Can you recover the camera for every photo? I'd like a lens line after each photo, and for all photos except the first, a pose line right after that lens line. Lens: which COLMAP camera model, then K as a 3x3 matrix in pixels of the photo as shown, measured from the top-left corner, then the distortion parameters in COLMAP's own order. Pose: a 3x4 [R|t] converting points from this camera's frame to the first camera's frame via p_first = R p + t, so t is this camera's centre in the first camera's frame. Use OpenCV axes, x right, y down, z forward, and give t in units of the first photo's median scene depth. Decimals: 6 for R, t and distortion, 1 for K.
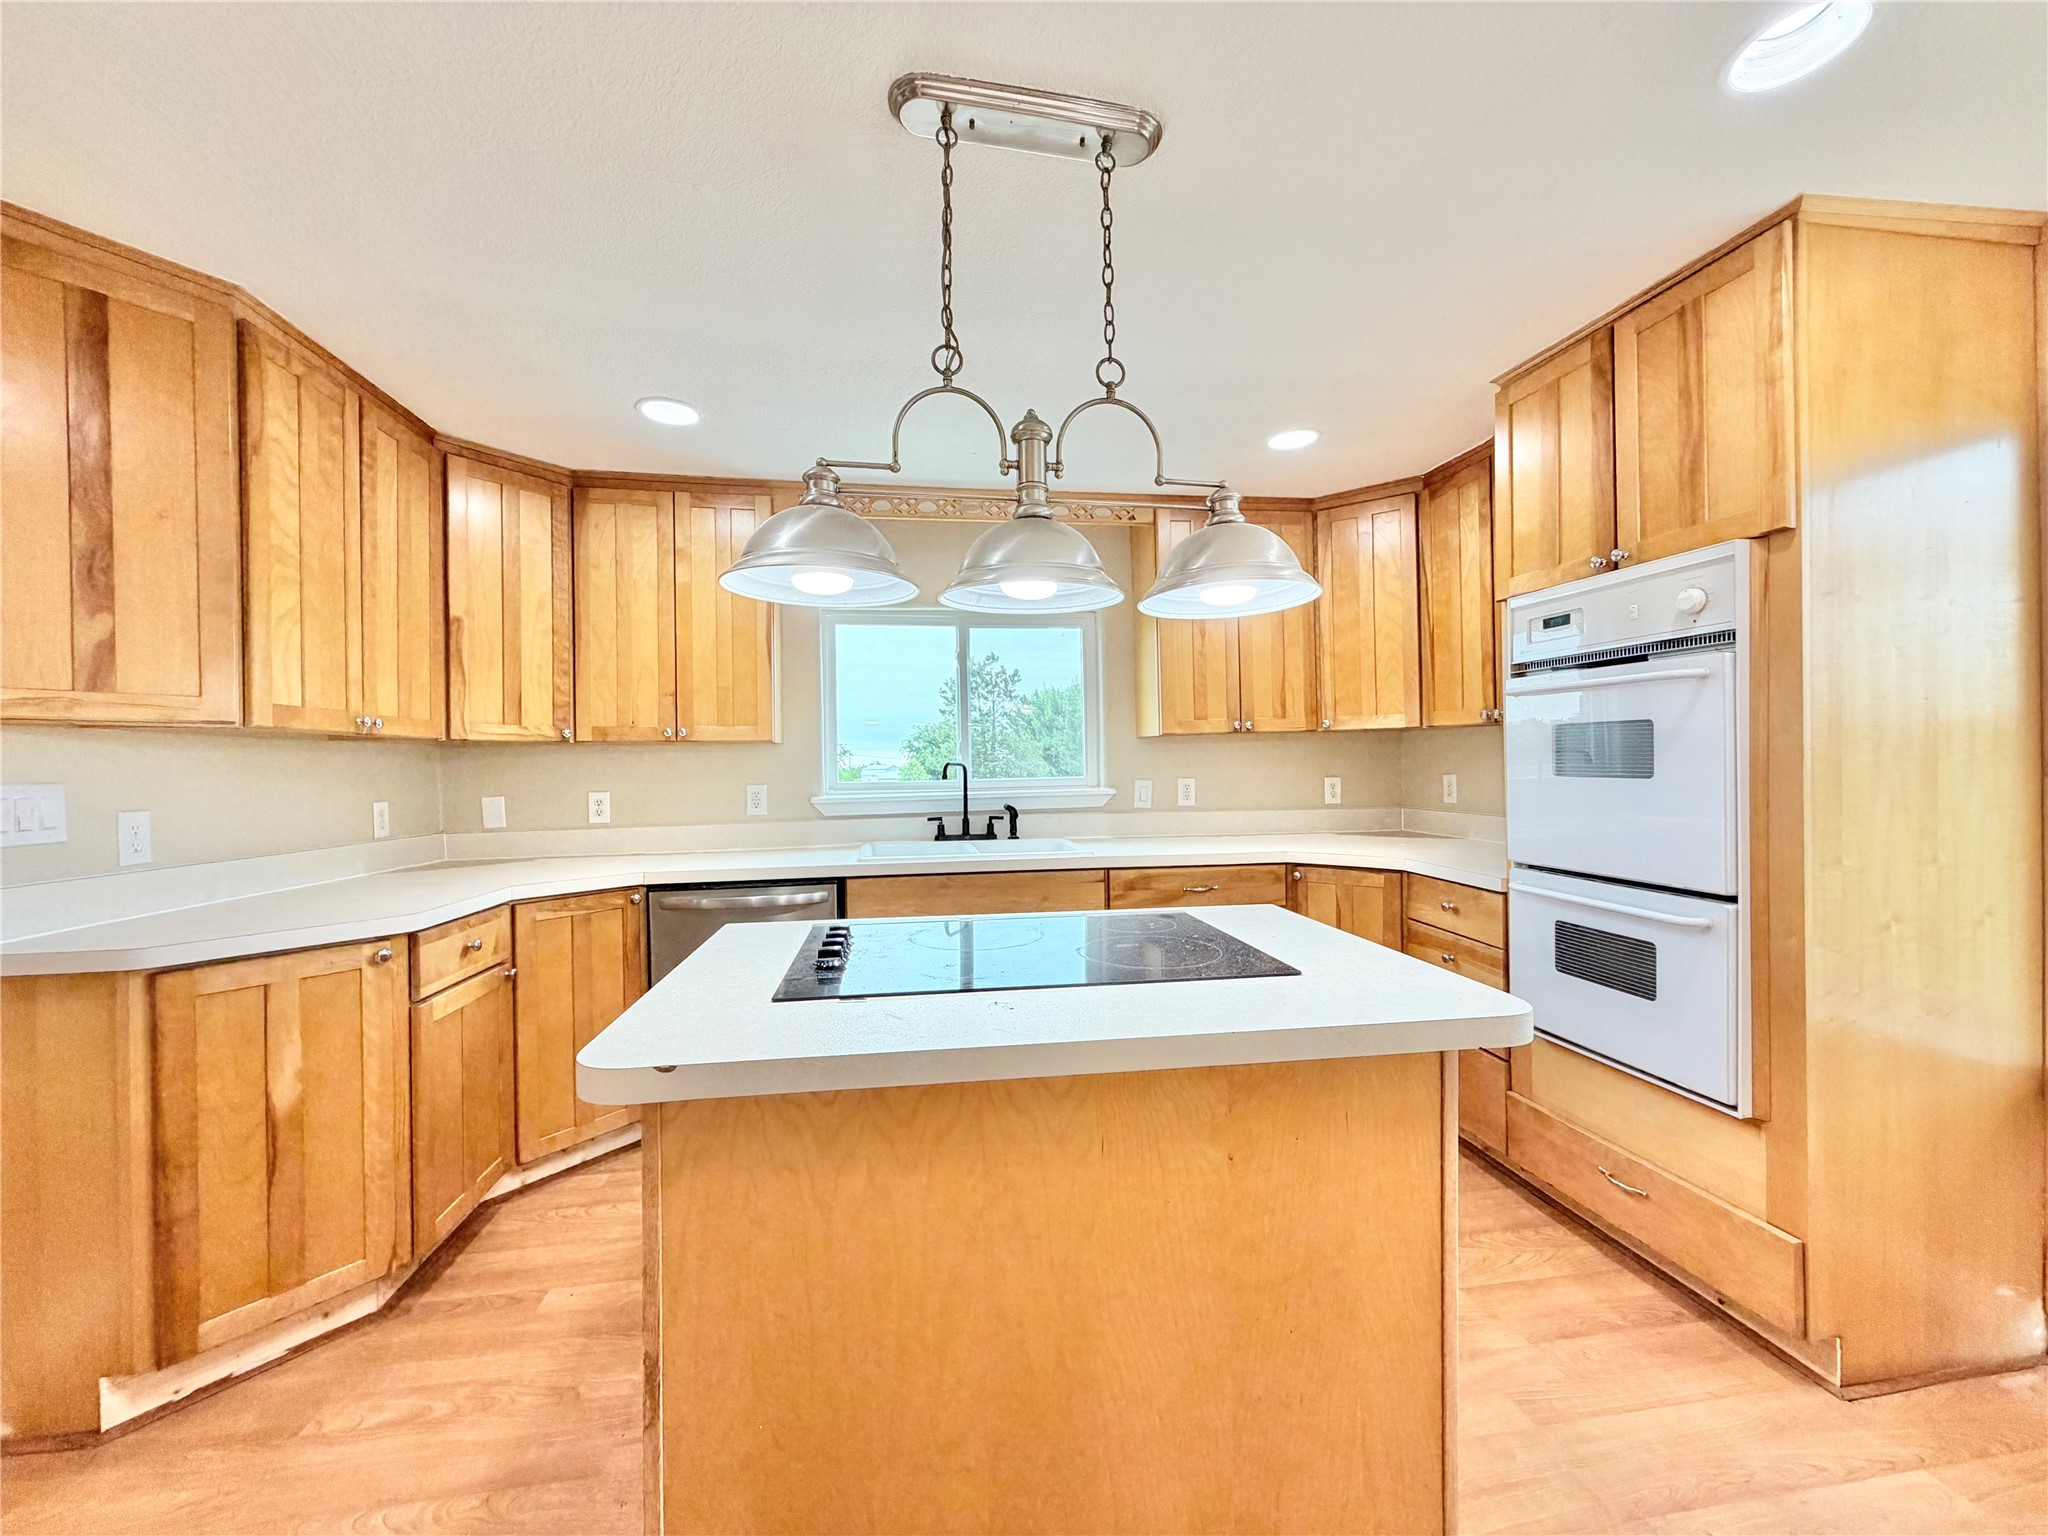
lens RADIAL K [[814.1, 0, 1022.4], [0, 814.1, 771.5], [0, 0, 1]] dist [-0.000229, 0.000664]
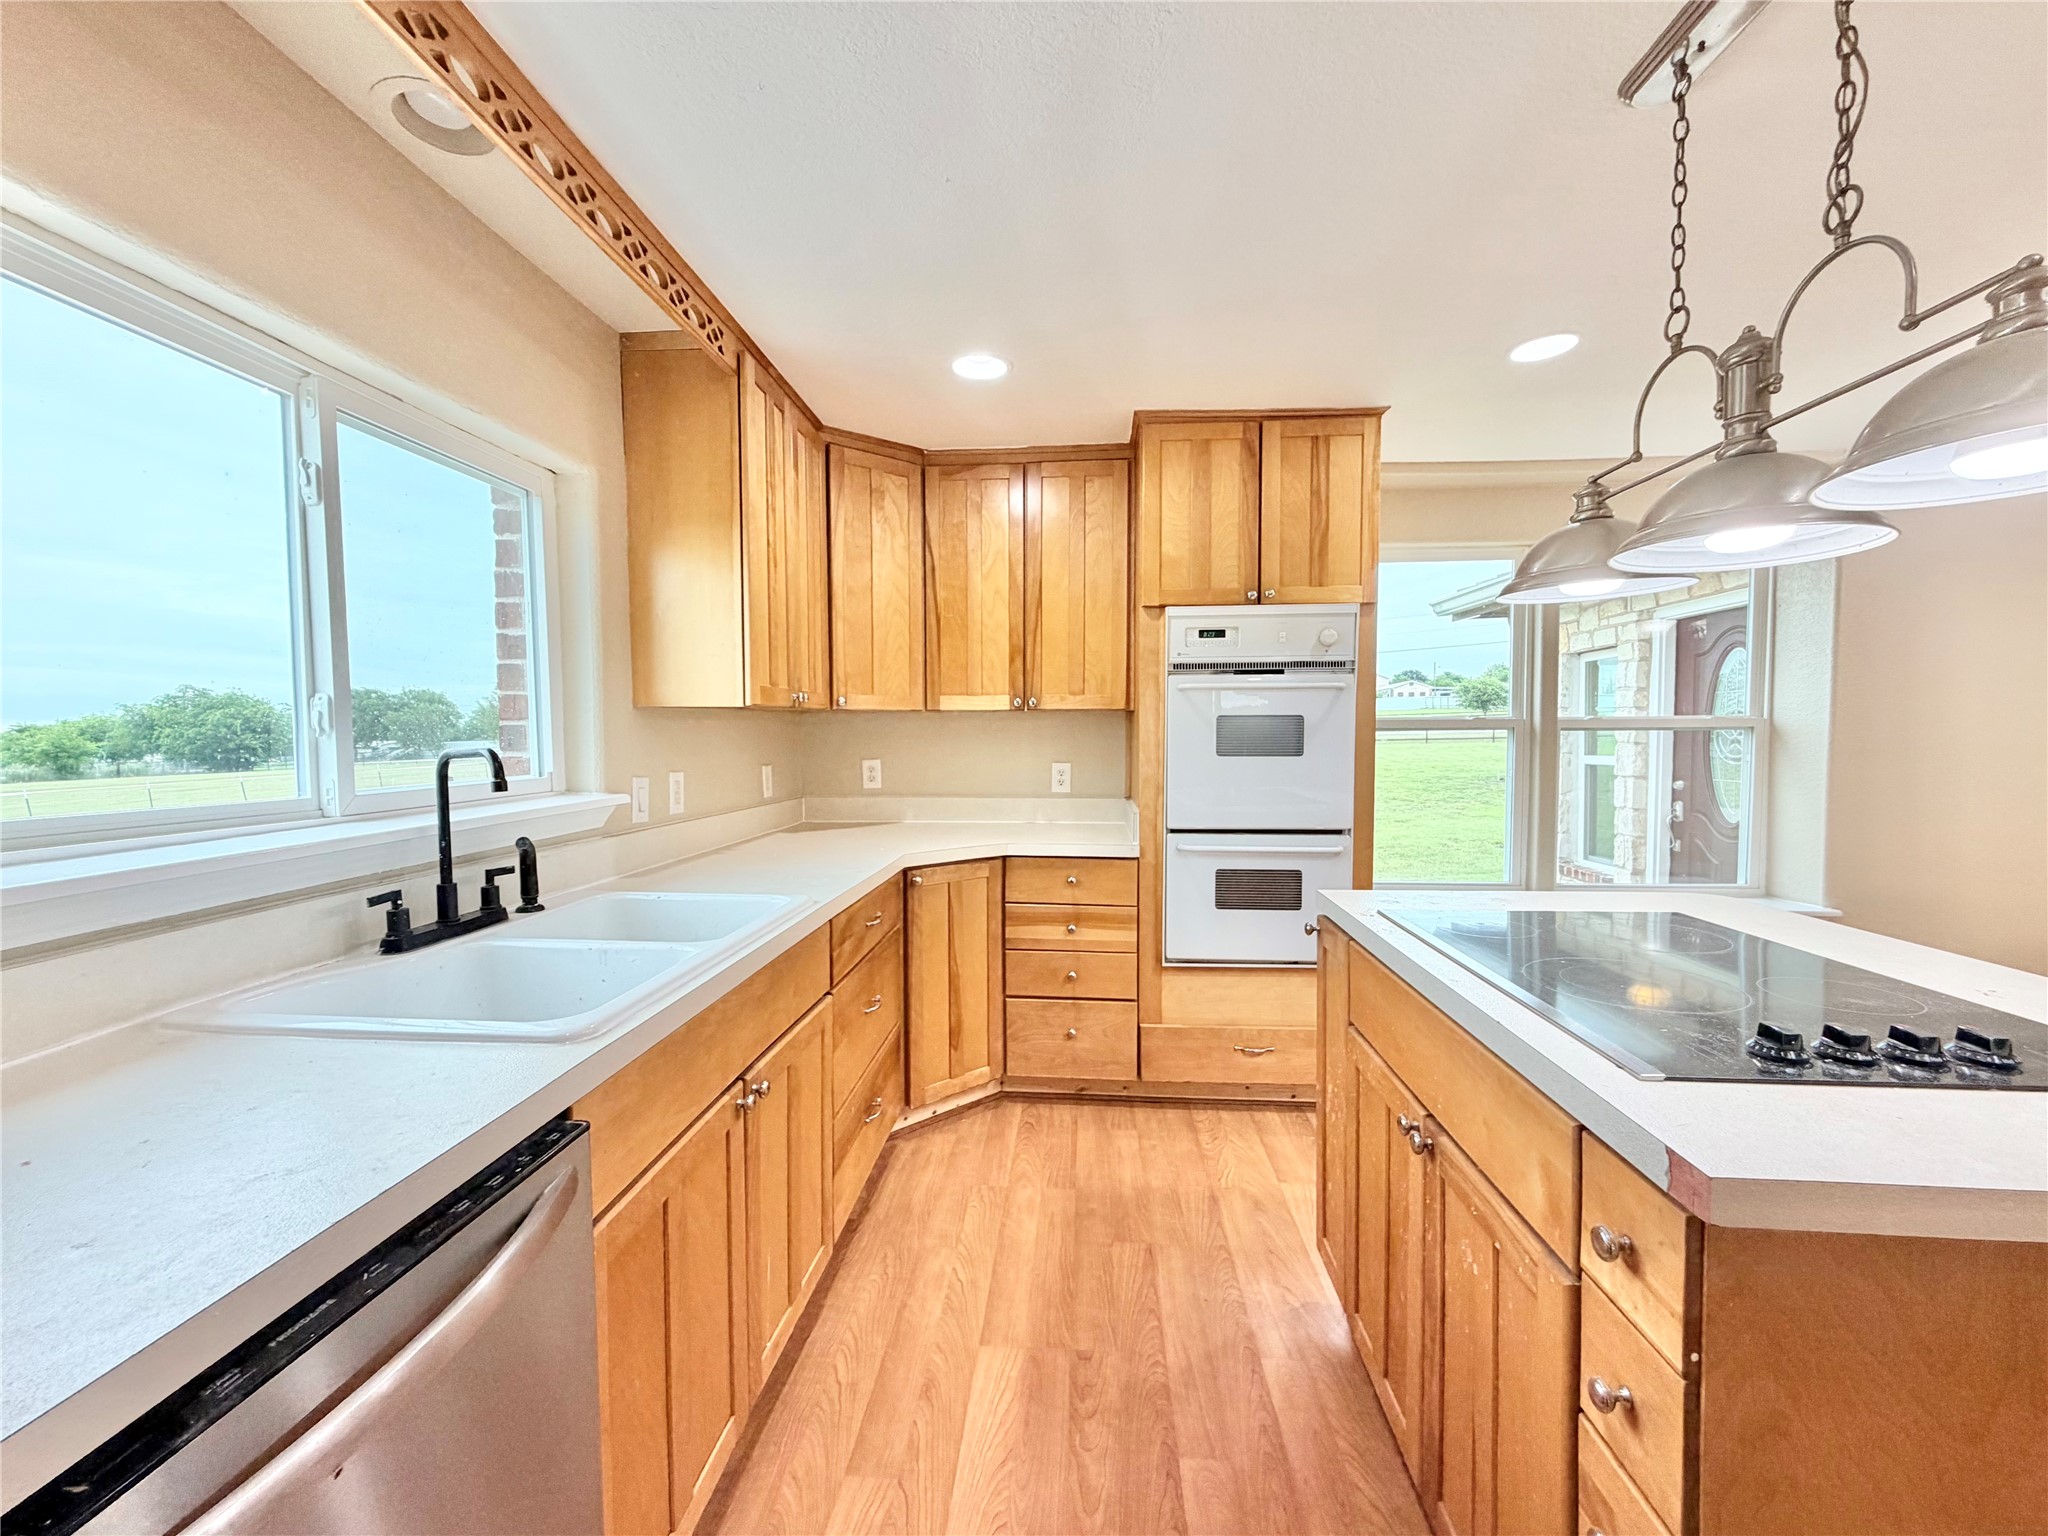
lens RADIAL K [[814.1, 0, 1022.0], [0, 814.1, 769.9], [0, 0, 1]] dist [-0.000229, 0.000664]
pose [[0.240469, -0.029494, 0.970209, -0.663295], [0.015751, 0.999525, 0.026481, -0.011458], [-0.970529, 0.008914, 0.240819, 1.013737]]
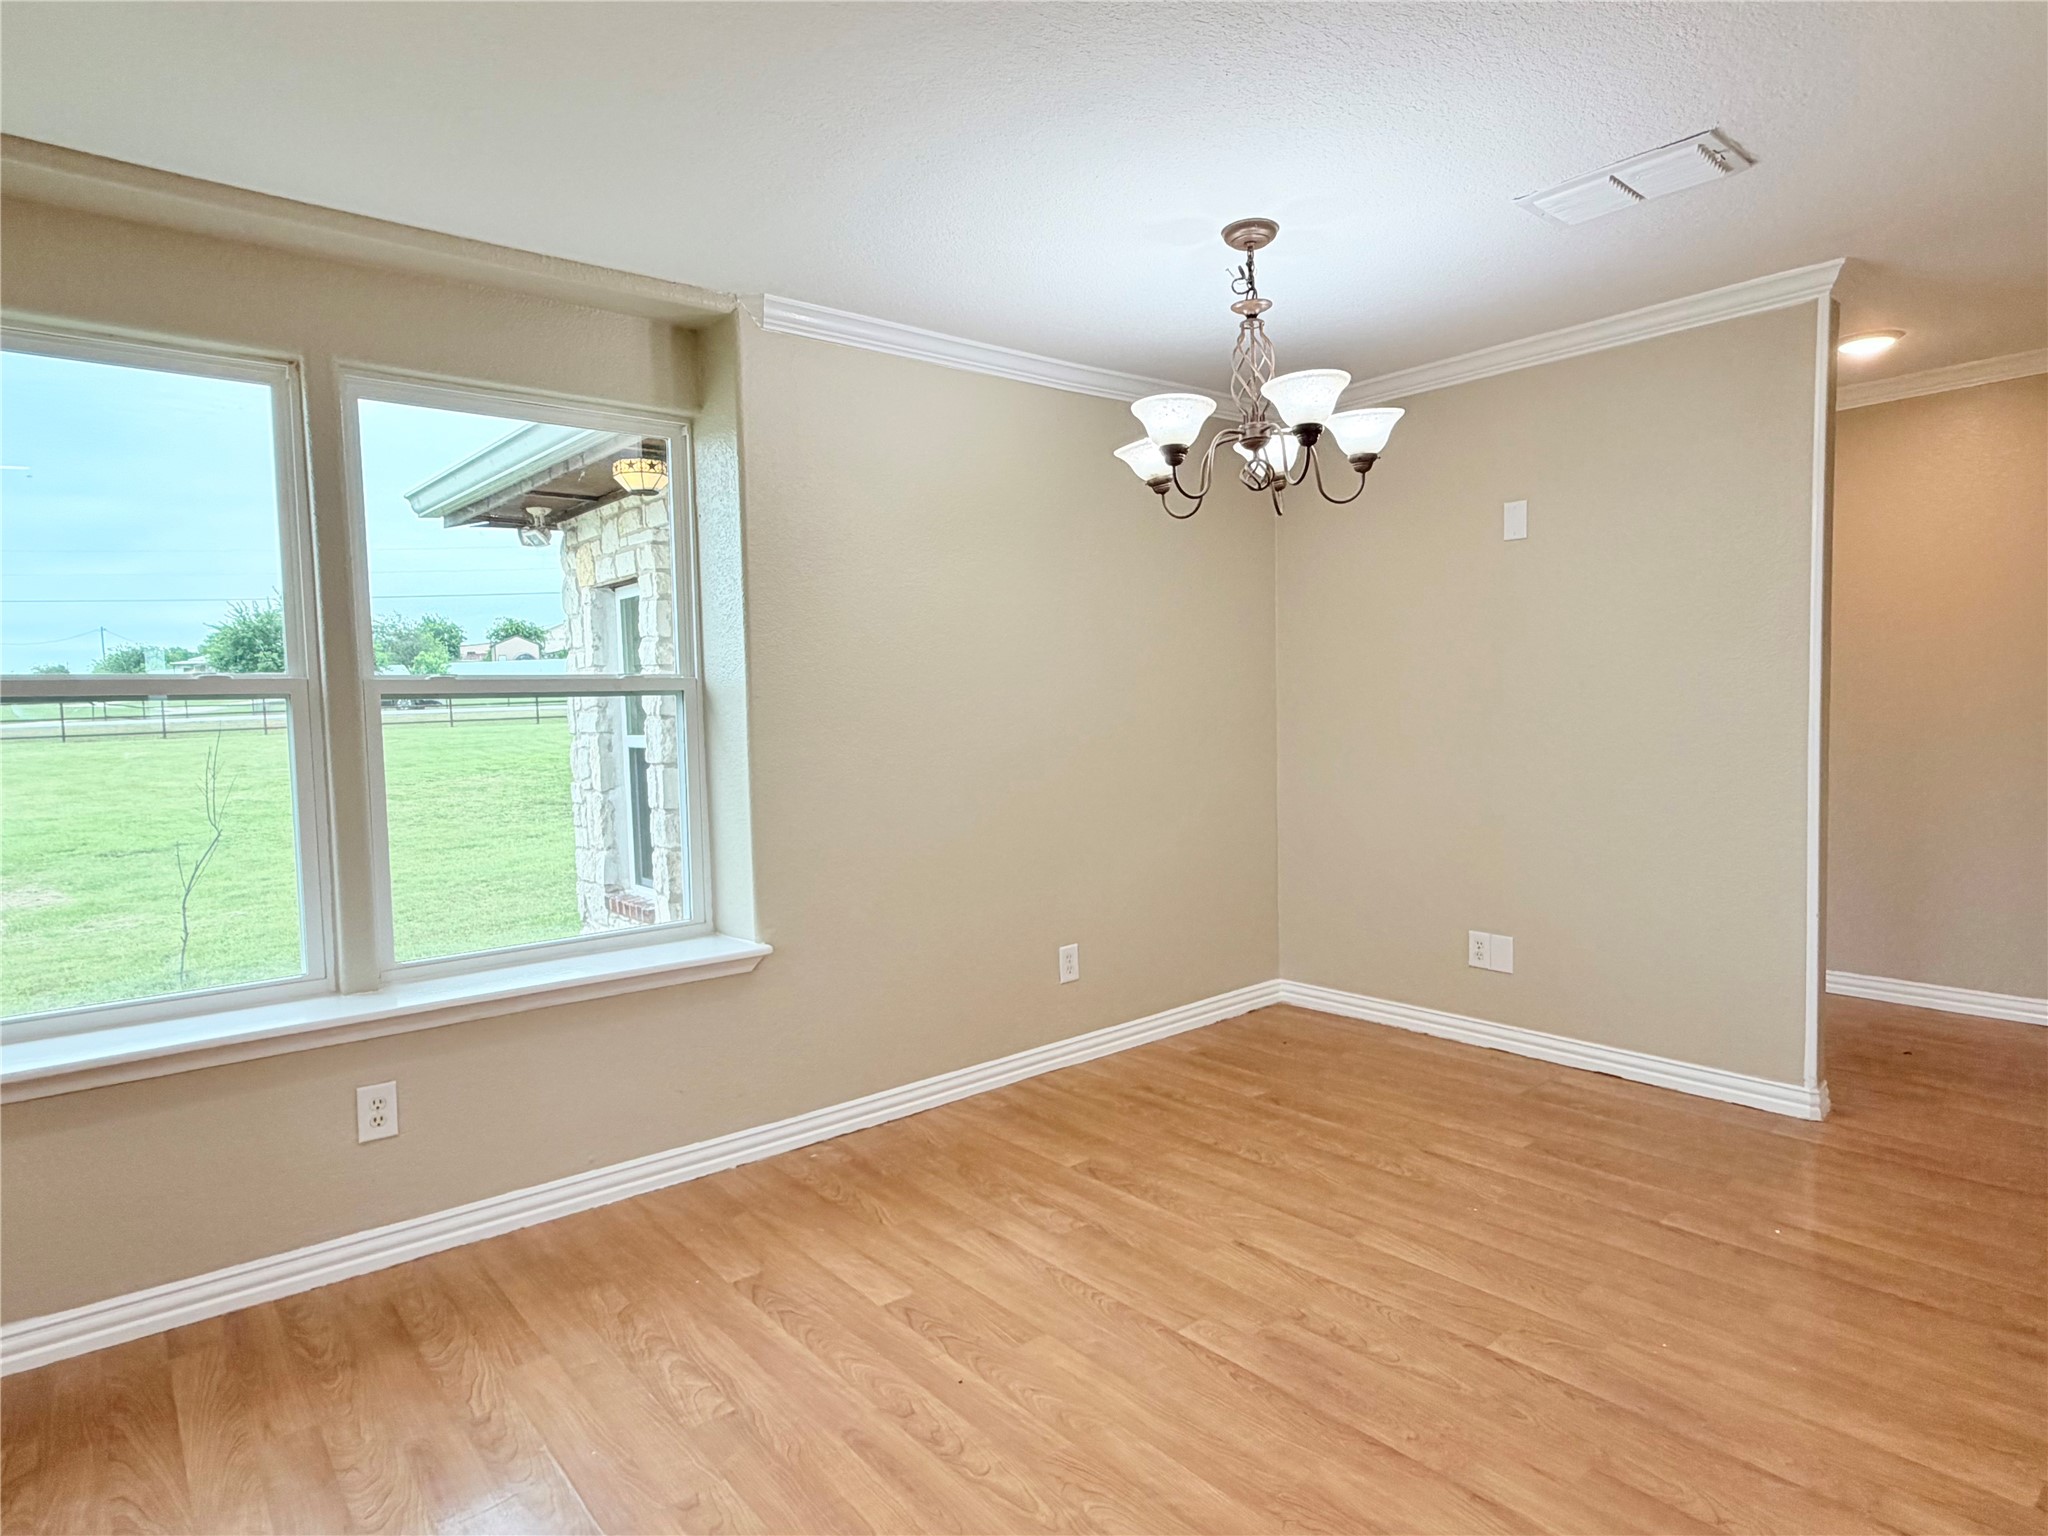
lens RADIAL K [[1156.9, 0, 1023.7], [0, 1156.9, 767.2], [0, 0, 1]] dist [0.001800, 0.000367]
pose [[-0.502282, -0.028094, 0.864247, -0.330686], [0.039122, 0.997710, 0.055169, 0.004982], [-0.863818, 0.061521, -0.500033, 0.363378]]
